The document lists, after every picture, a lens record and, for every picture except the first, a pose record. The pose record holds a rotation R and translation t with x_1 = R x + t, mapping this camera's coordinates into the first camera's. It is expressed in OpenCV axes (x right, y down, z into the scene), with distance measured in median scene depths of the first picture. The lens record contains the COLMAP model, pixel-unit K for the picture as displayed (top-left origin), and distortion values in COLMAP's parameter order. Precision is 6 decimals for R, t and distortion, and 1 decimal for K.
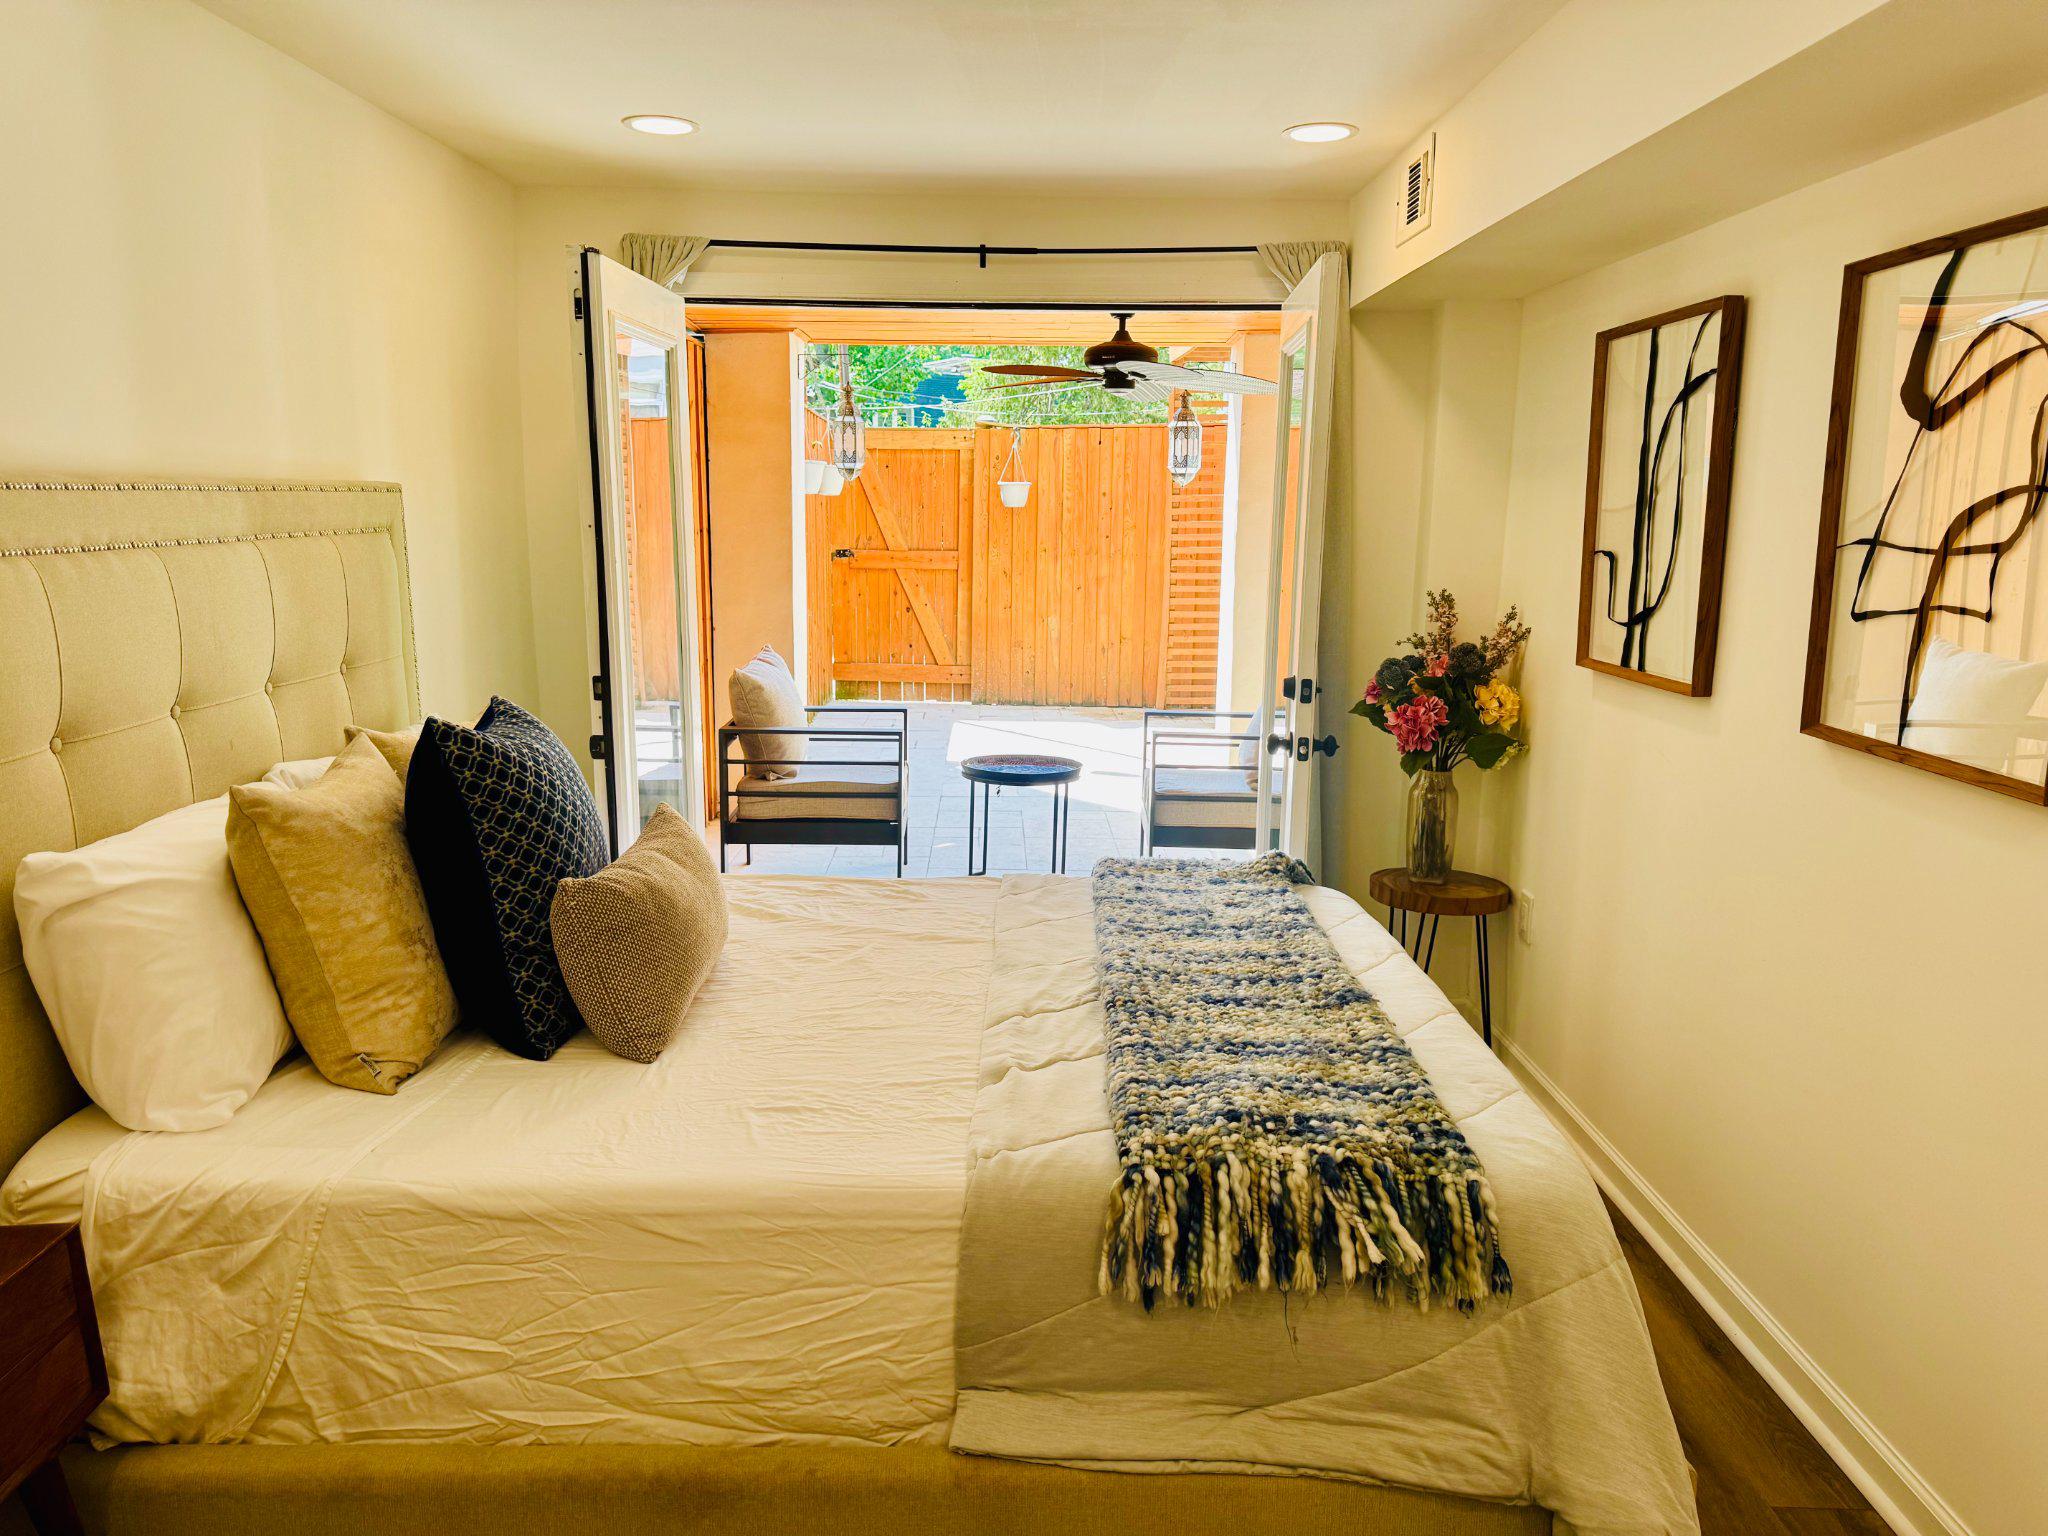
lens RADIAL K [[1441.8, 0, 1030.3], [0, 1441.8, 764.5], [0, 0, 1]] dist [0.048858, -0.057514]
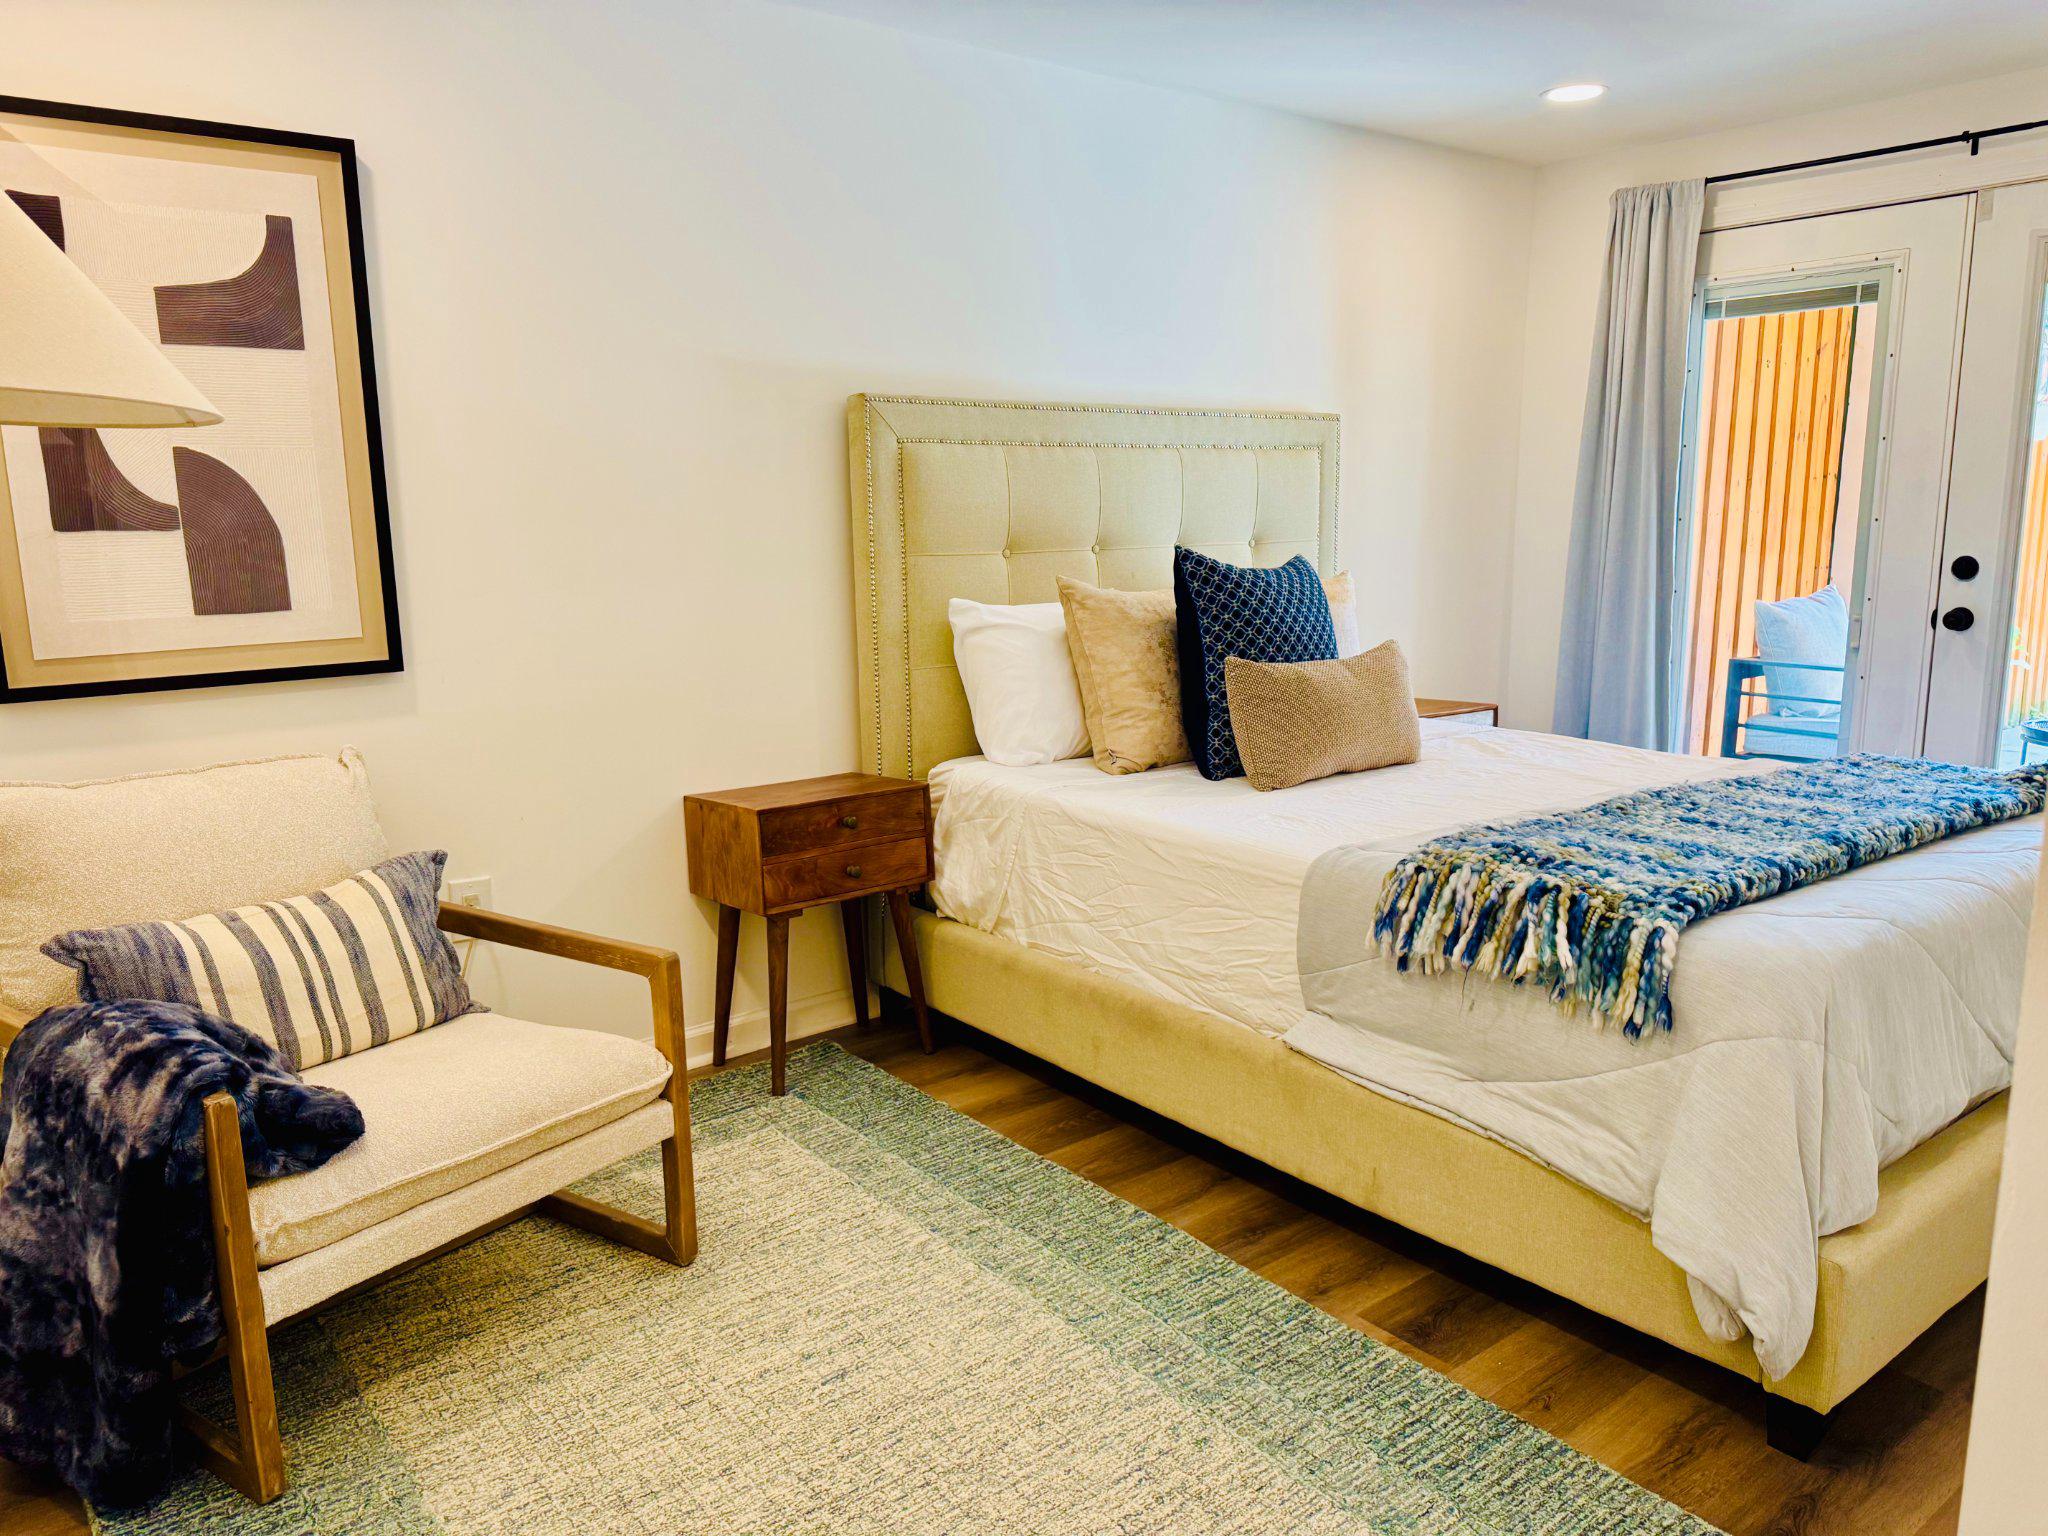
lens RADIAL K [[1441.8, 0, 1007.3], [0, 1441.8, 765.8], [0, 0, 1]] dist [0.048858, -0.057514]
pose [[0.604839, 0.122737, -0.786832, 0.688498], [-0.125609, 0.990387, 0.057933, 0.129447], [0.786379, 0.063793, 0.614442, -0.067025]]
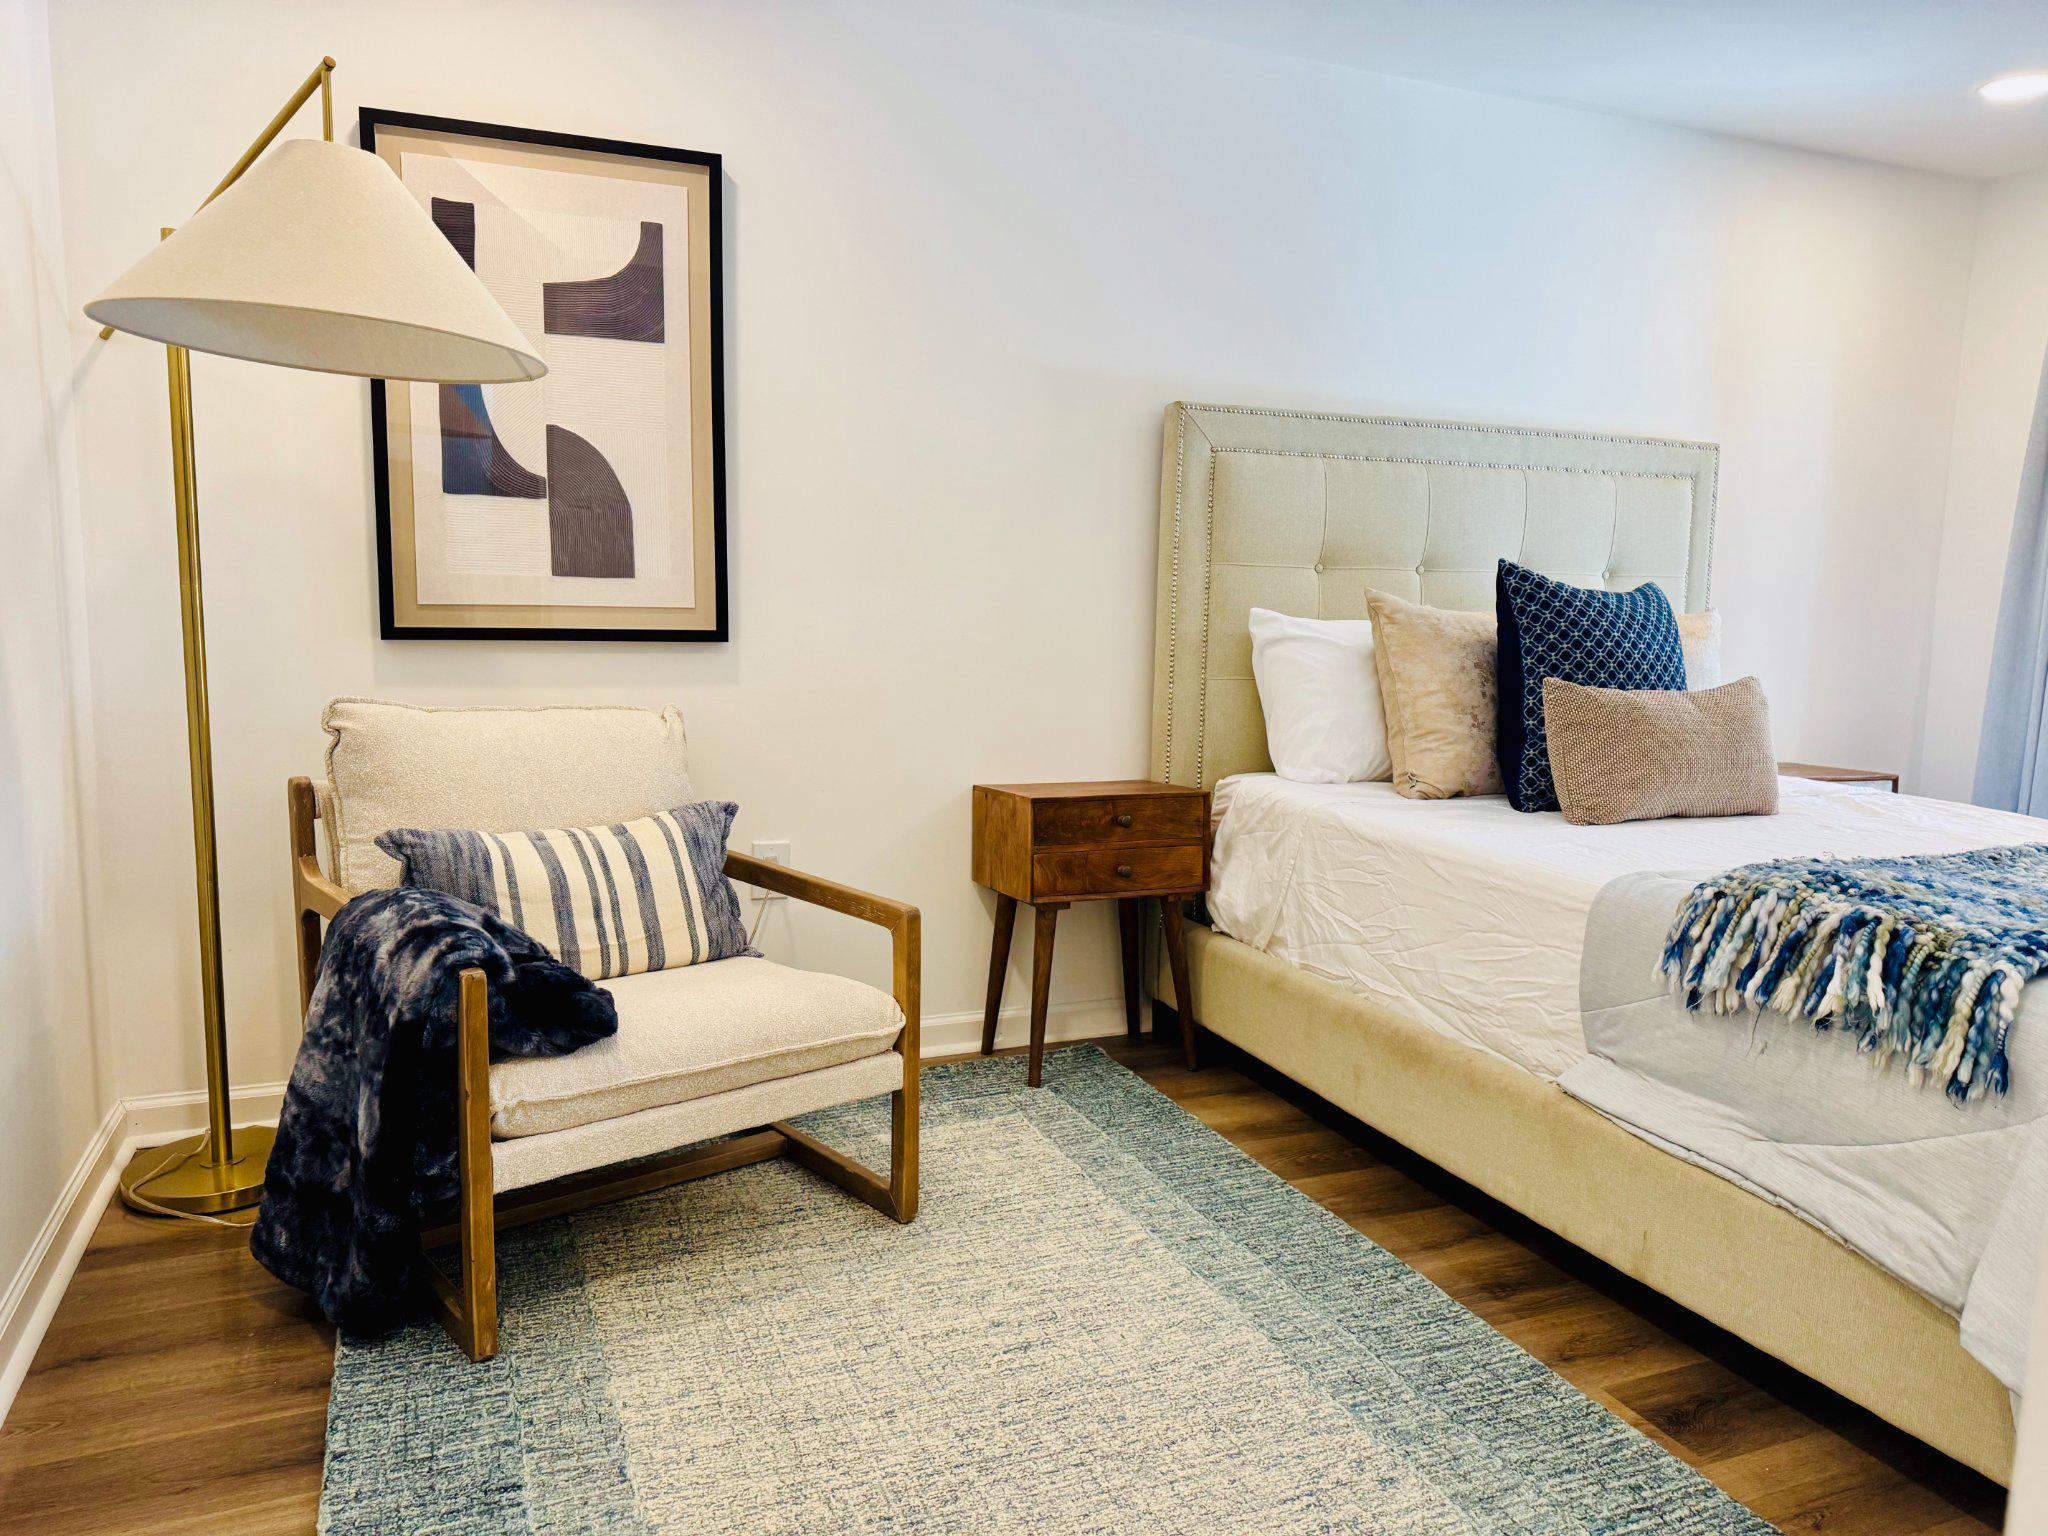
lens RADIAL K [[1441.8, 0, 1010.1], [0, 1441.8, 749.4], [0, 0, 1]] dist [0.048858, -0.057514]
pose [[0.371563, 0.106856, -0.922238, 0.731494], [-0.190900, 0.980921, 0.036744, 0.186932], [0.908569, 0.162403, 0.384873, 0.030996]]
